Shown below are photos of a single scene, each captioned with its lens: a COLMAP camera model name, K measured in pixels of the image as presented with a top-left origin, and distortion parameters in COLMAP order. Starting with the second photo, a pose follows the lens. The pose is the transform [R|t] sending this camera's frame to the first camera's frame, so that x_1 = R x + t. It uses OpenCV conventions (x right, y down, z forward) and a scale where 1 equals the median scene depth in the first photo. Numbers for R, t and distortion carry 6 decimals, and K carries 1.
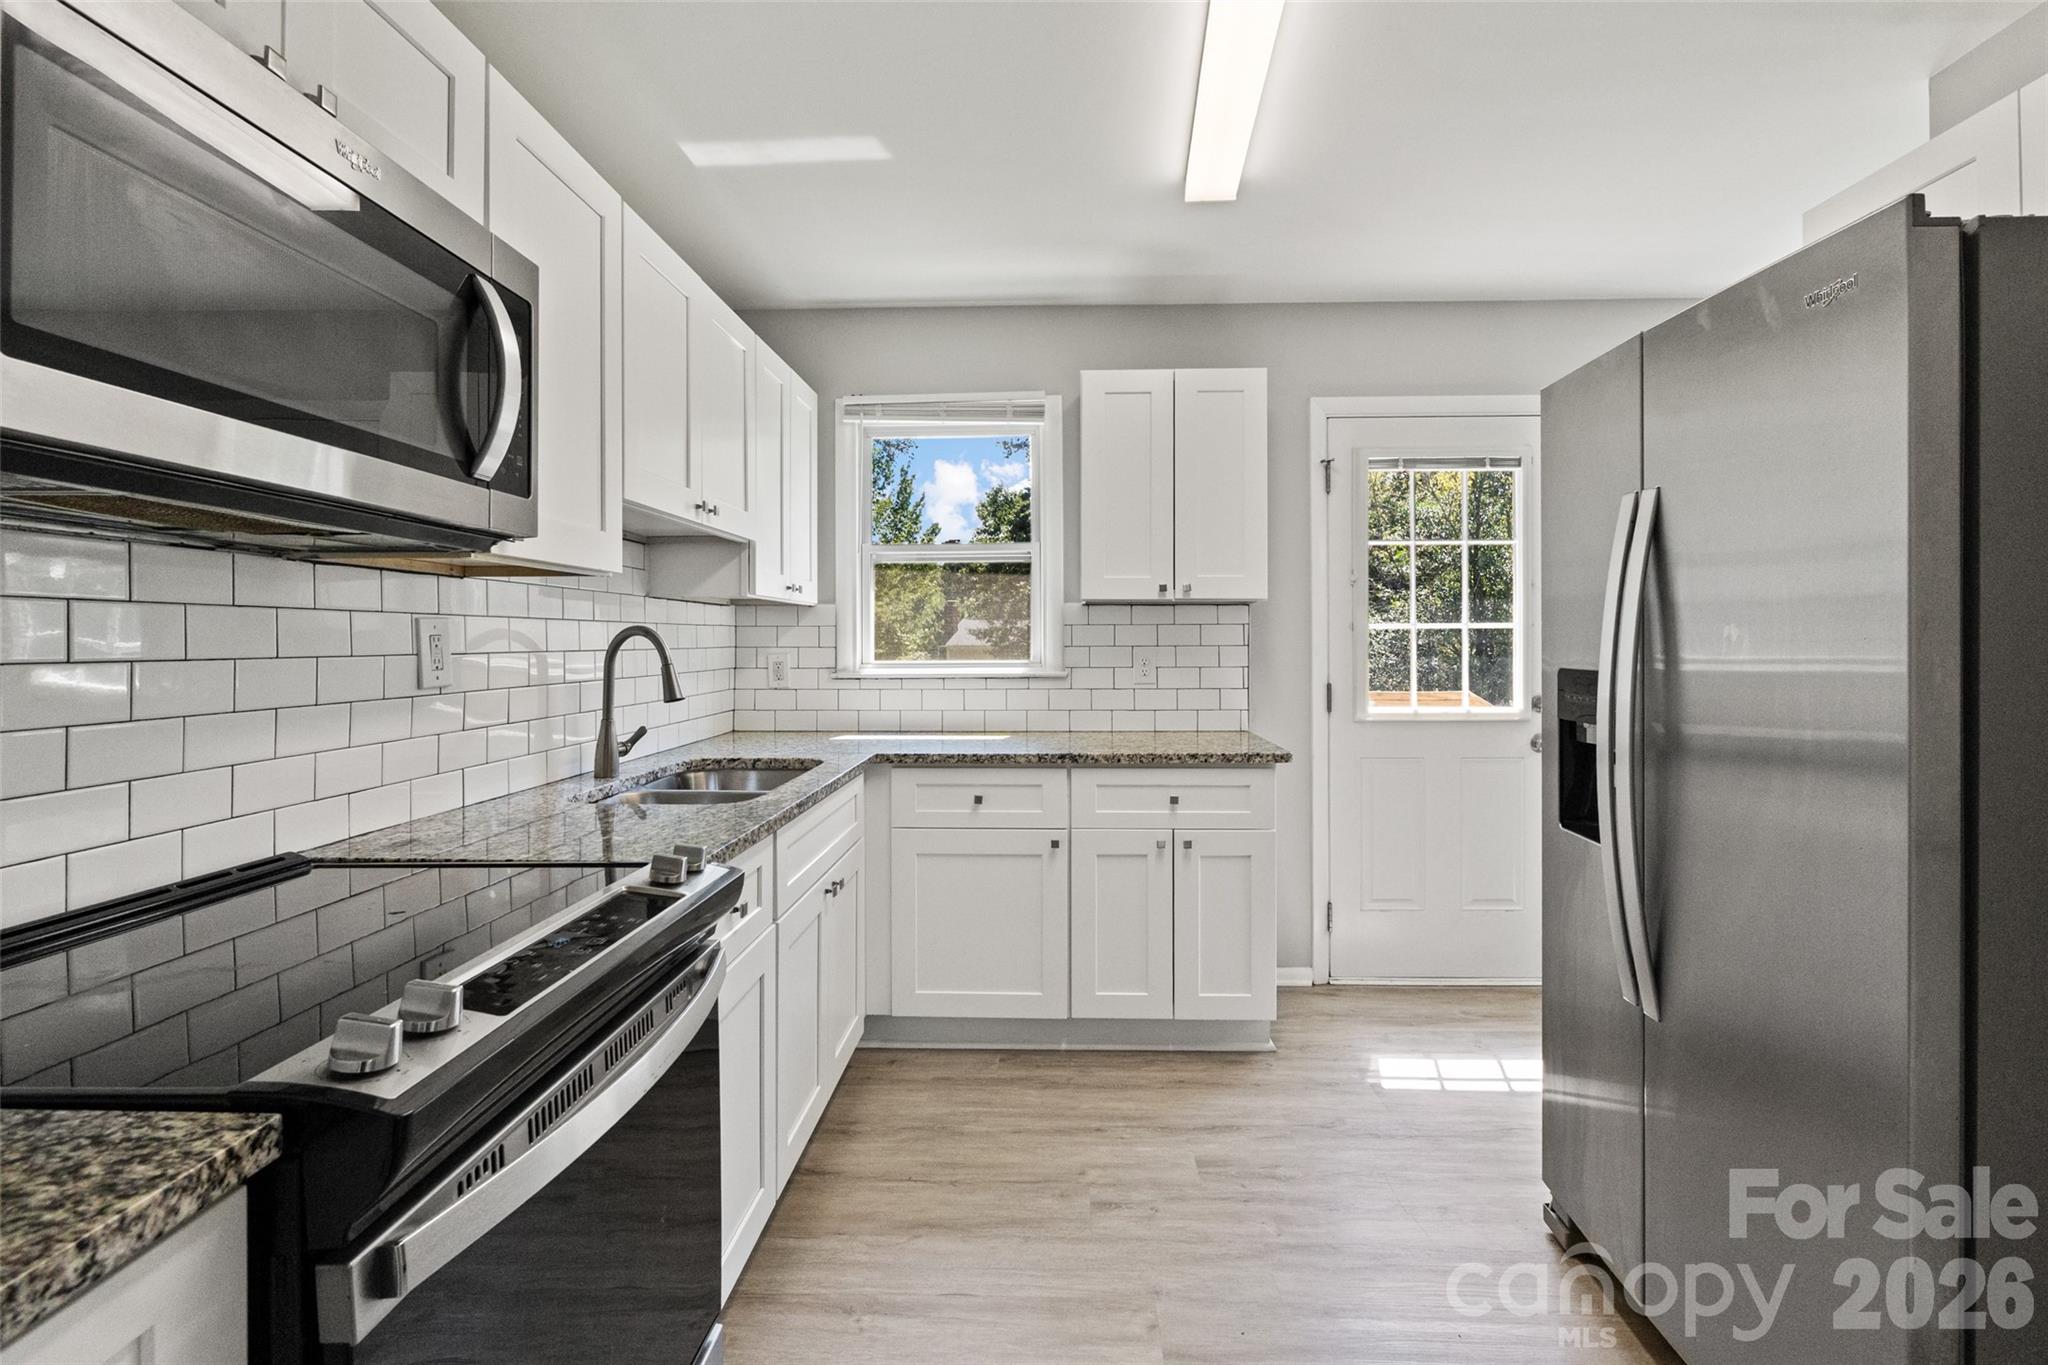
lens RADIAL K [[955.6, 0, 1031.0], [0, 955.6, 644.8], [0, 0, 1]] dist [-0.004127, 0.000152]
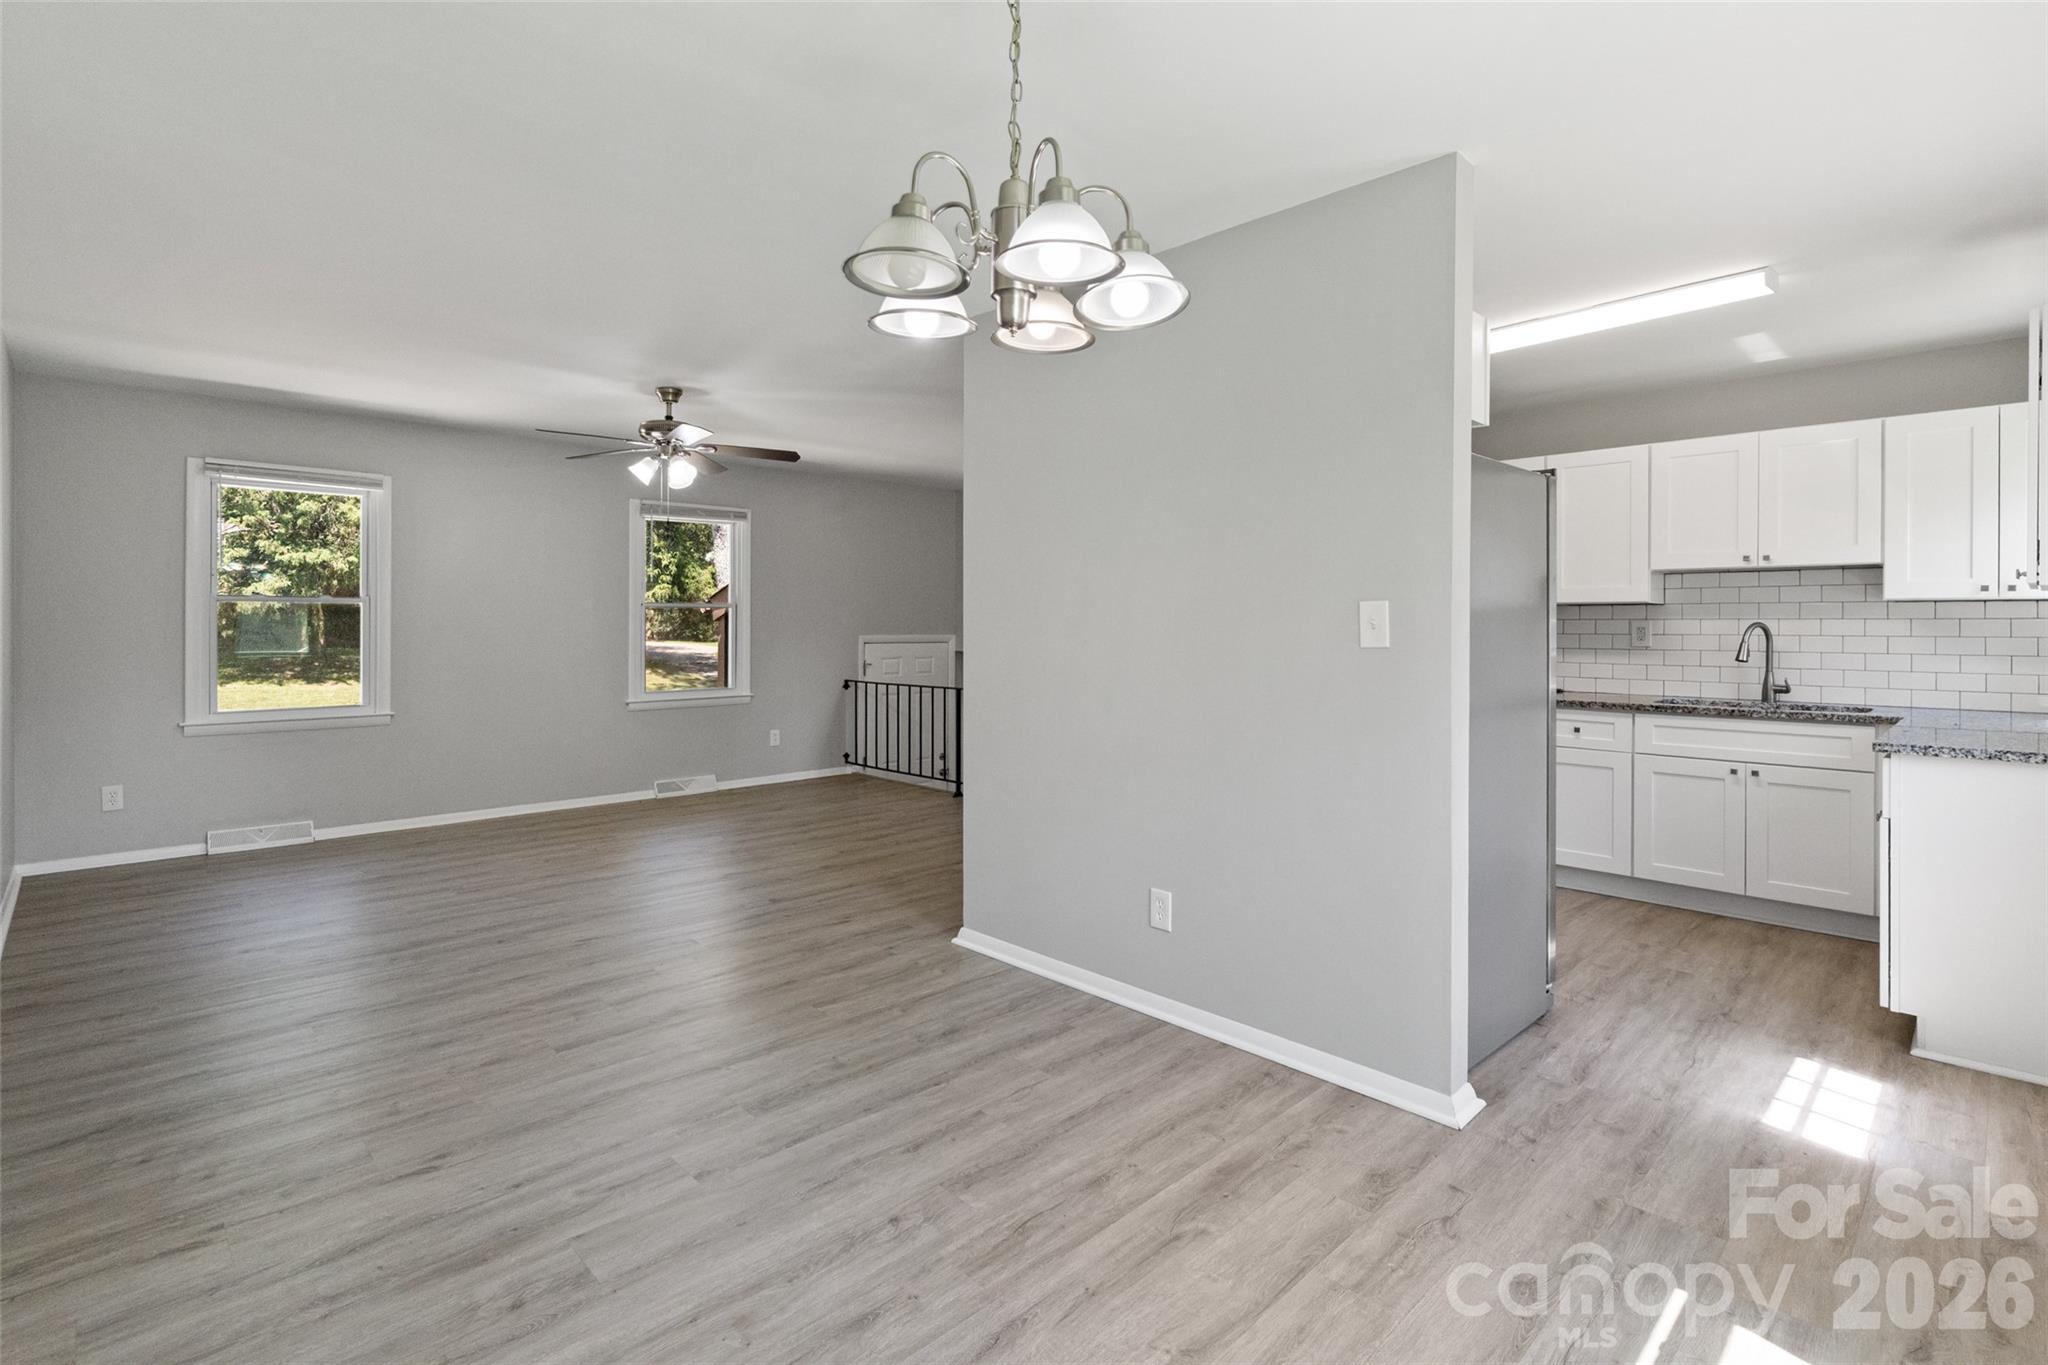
lens RADIAL K [[971.1, 0, 1029.4], [0, 971.1, 635.0], [0, 0, 1]] dist [-0.000999, 0.000185]
pose [[-0.689875, 0.005075, -0.723911, 1.633498], [-0.005725, 0.999906, 0.012466, -0.008536], [0.723906, 0.012745, -0.689781, 1.055499]]
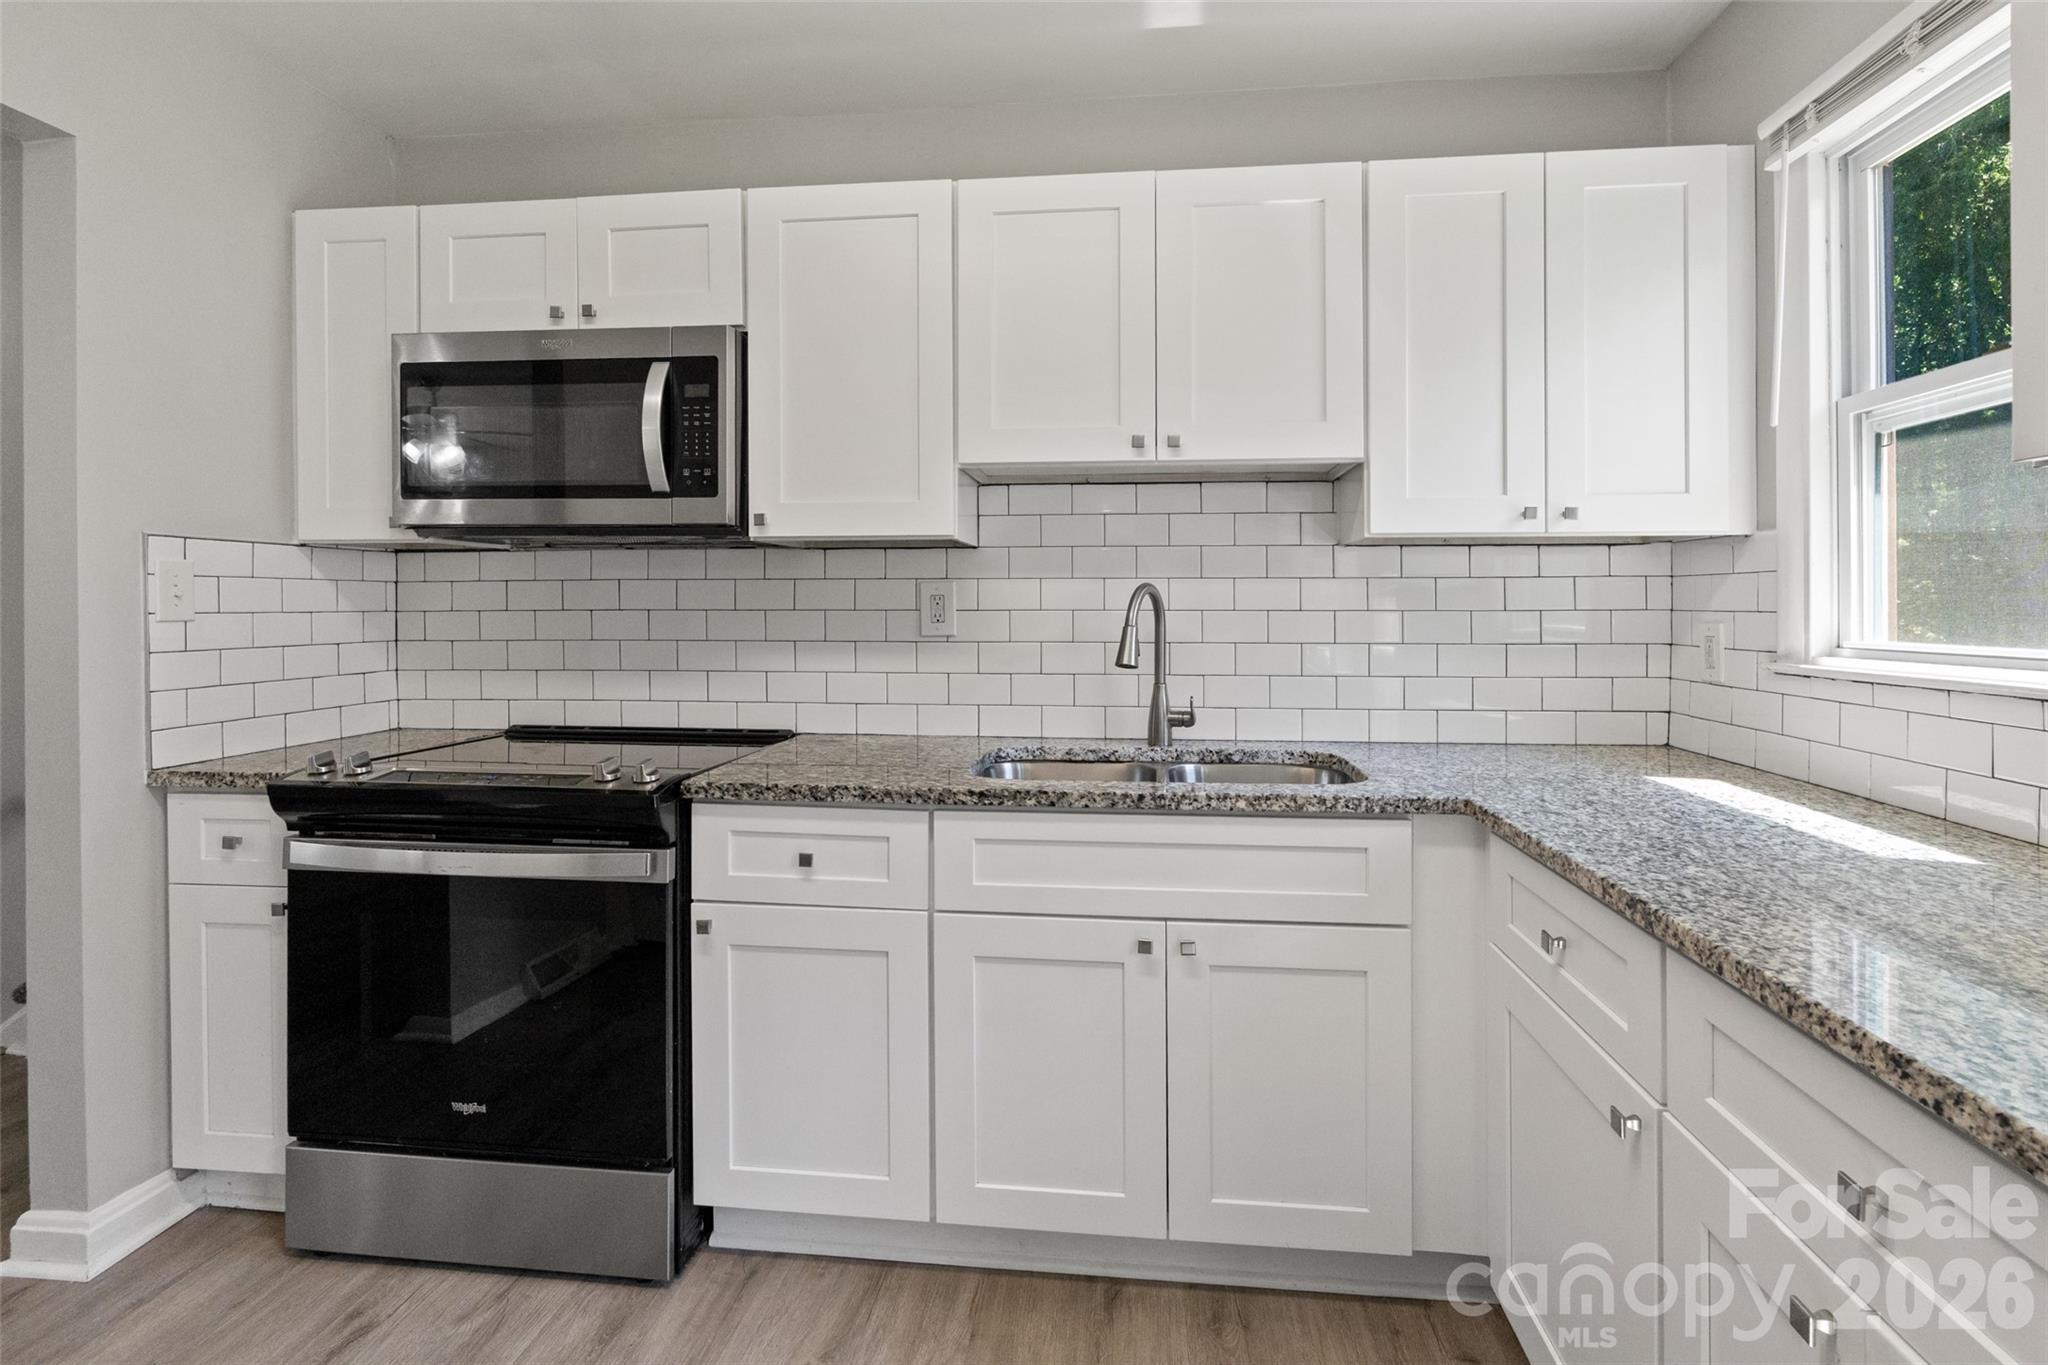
lens RADIAL K [[974.7, 0, 1034.0], [0, 974.7, 608.6], [0, 0, 1]] dist [-0.004409, 0.000886]
pose [[-0.078188, 0.006388, -0.996918, 0.434886], [-0.004345, 0.999968, 0.006748, -0.001128], [0.996929, 0.004859, -0.078158, 0.794370]]
